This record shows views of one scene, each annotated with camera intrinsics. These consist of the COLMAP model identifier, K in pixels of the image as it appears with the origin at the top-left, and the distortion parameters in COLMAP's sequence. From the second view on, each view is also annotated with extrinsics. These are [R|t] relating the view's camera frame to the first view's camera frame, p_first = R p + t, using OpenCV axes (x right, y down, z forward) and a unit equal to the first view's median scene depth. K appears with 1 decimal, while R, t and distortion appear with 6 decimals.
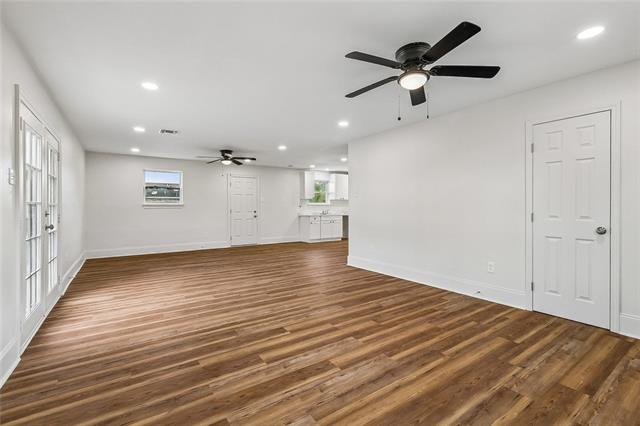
lens RADIAL K [[289.2, 0, 319.5], [0, 289.2, 209.8], [0, 0, 1]] dist [0.002920, 0.000101]
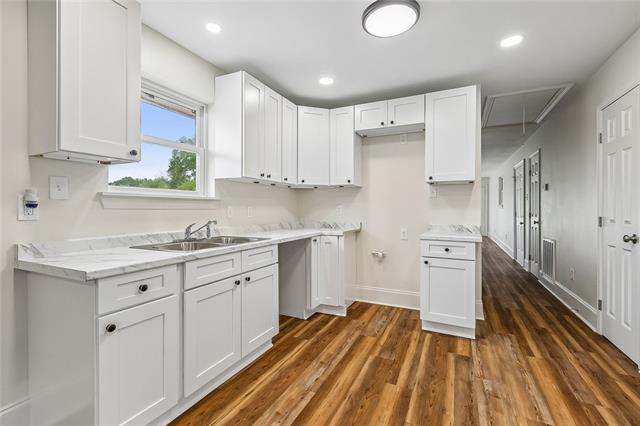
lens RADIAL K [[289.2, 0, 319.3], [0, 289.2, 208.9], [0, 0, 1]] dist [0.002920, 0.000101]
pose [[0.867789, 0.006731, 0.496887, -0.010365], [-0.004194, 0.999972, -0.006221, -0.008089], [-0.496915, 0.003314, 0.867793, 0.749098]]
